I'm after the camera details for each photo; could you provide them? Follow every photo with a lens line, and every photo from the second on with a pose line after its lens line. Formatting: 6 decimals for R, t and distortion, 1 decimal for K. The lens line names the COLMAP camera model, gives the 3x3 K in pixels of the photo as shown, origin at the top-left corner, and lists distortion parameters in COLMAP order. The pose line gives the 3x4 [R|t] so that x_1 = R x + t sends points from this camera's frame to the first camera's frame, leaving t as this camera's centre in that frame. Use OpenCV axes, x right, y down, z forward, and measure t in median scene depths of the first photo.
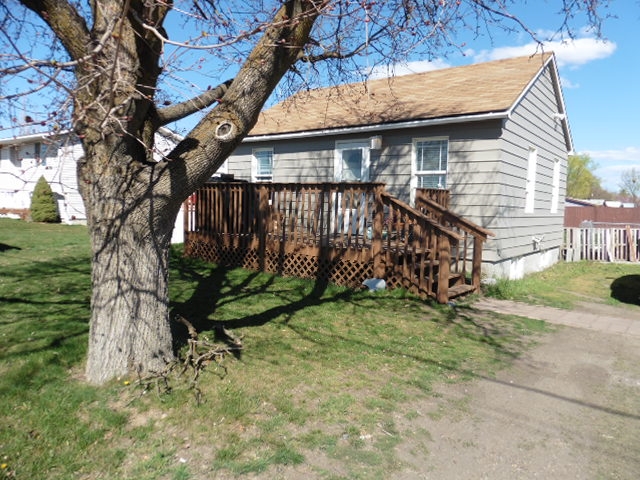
lens RADIAL K [[470.8, 0, 324.5], [0, 470.8, 240.2], [0, 0, 1]] dist [-0.049707, 0.033846]
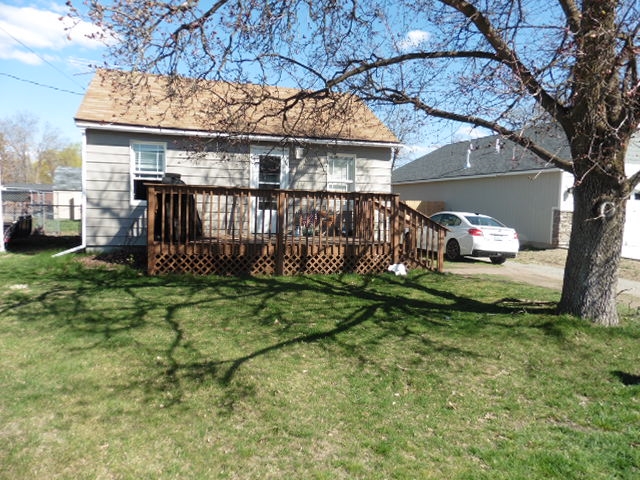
lens RADIAL K [[470.8, 0, 324.5], [0, 470.8, 240.2], [0, 0, 1]] dist [-0.049707, 0.033846]
pose [[0.564292, -0.079366, 0.821752, -0.964814], [0.051619, 0.996813, 0.060827, -0.070524], [-0.823960, 0.008094, 0.566590, 0.343489]]
